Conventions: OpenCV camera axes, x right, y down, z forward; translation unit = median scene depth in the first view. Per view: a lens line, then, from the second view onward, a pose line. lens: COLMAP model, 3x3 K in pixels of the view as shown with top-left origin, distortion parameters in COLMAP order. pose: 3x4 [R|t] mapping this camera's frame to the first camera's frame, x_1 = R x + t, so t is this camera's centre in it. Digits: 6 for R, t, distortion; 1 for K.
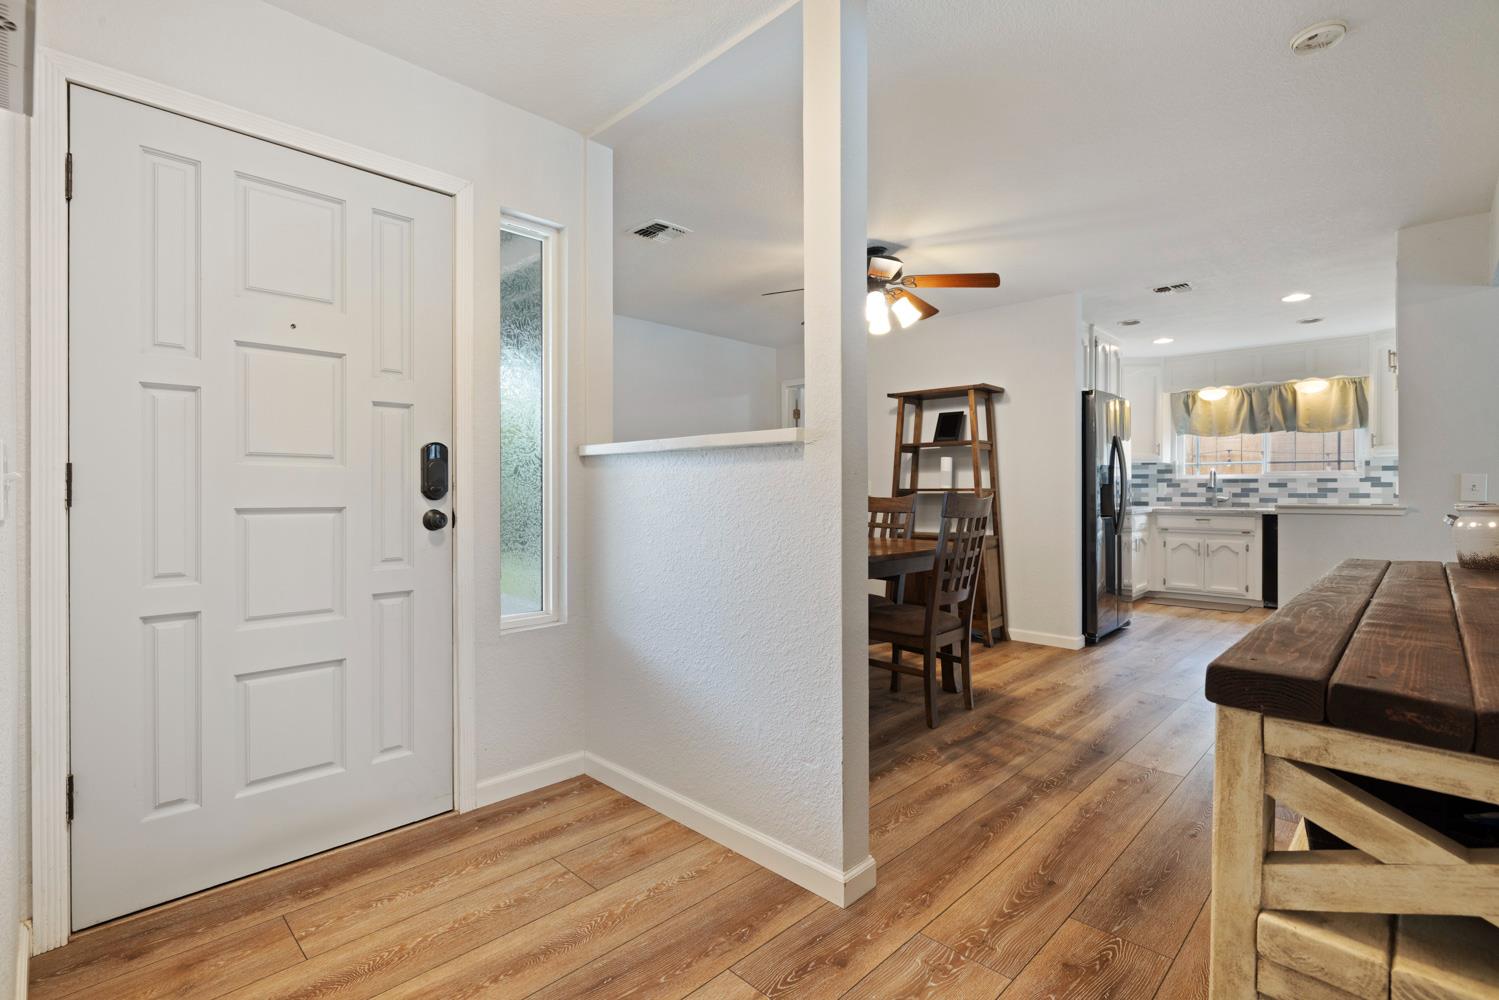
lens RADIAL K [[692.4, 0, 729.0], [0, 692.4, 494.5], [0, 0, 1]] dist [-0.017473, 0.001089]
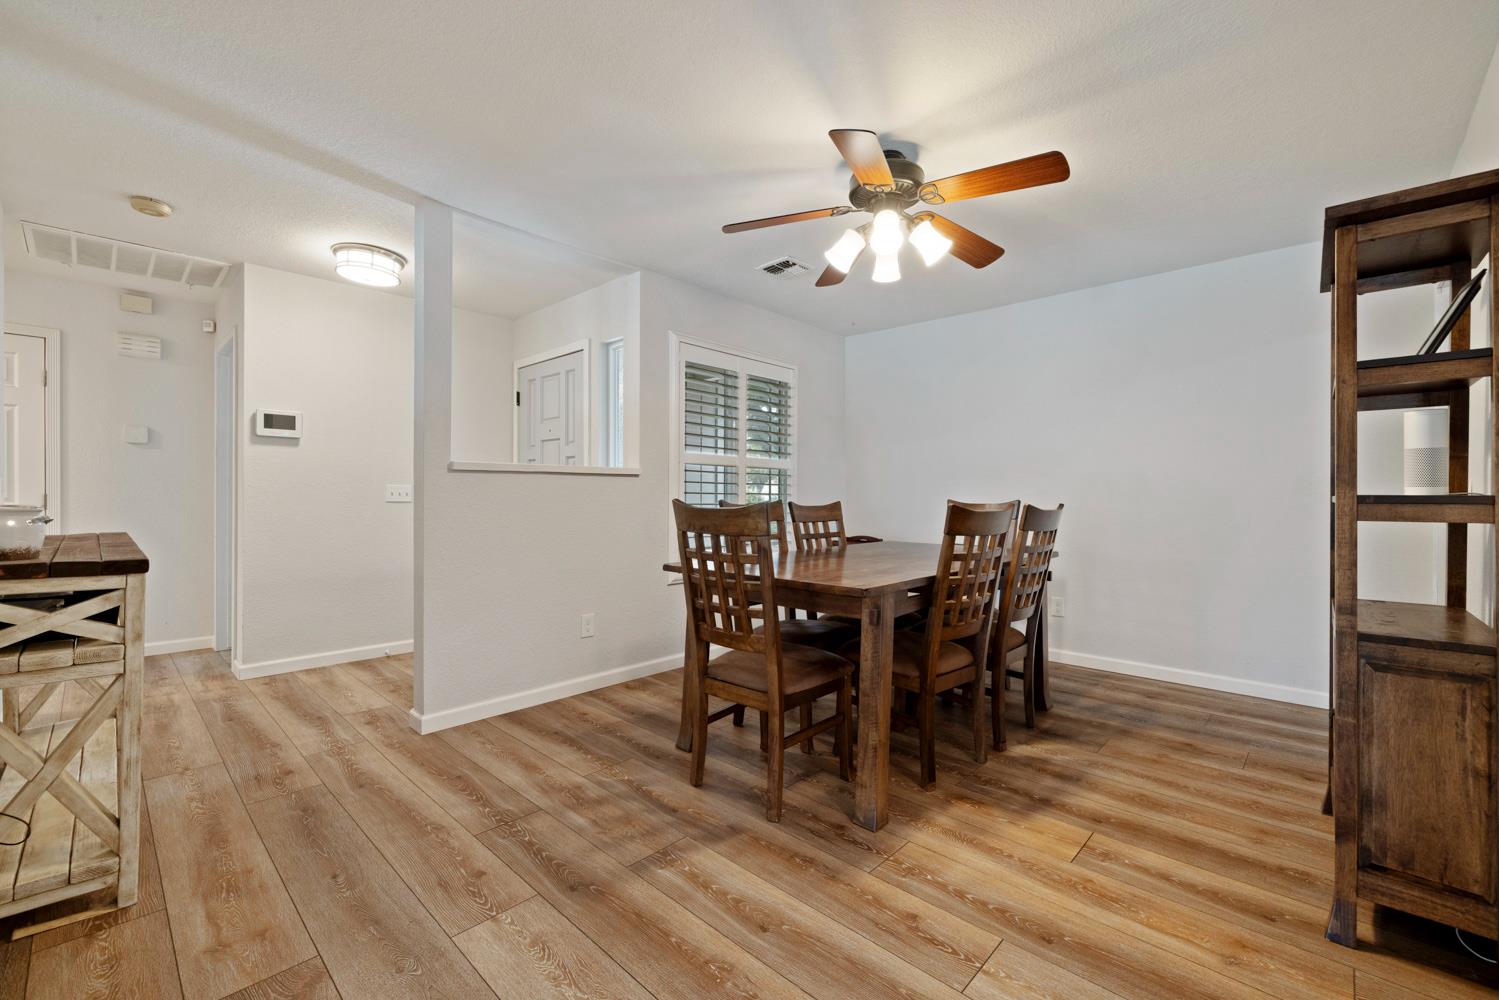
lens RADIAL K [[641.4, 0, 749.5], [0, 641.4, 486.9], [0, 0, 1]] dist [0.000381, 0.001605]
pose [[0.025935, -0.011171, -0.999601, 1.251991], [-0.012669, 0.999854, -0.011502, -0.006281], [0.999583, 0.012963, 0.025790, 1.233190]]
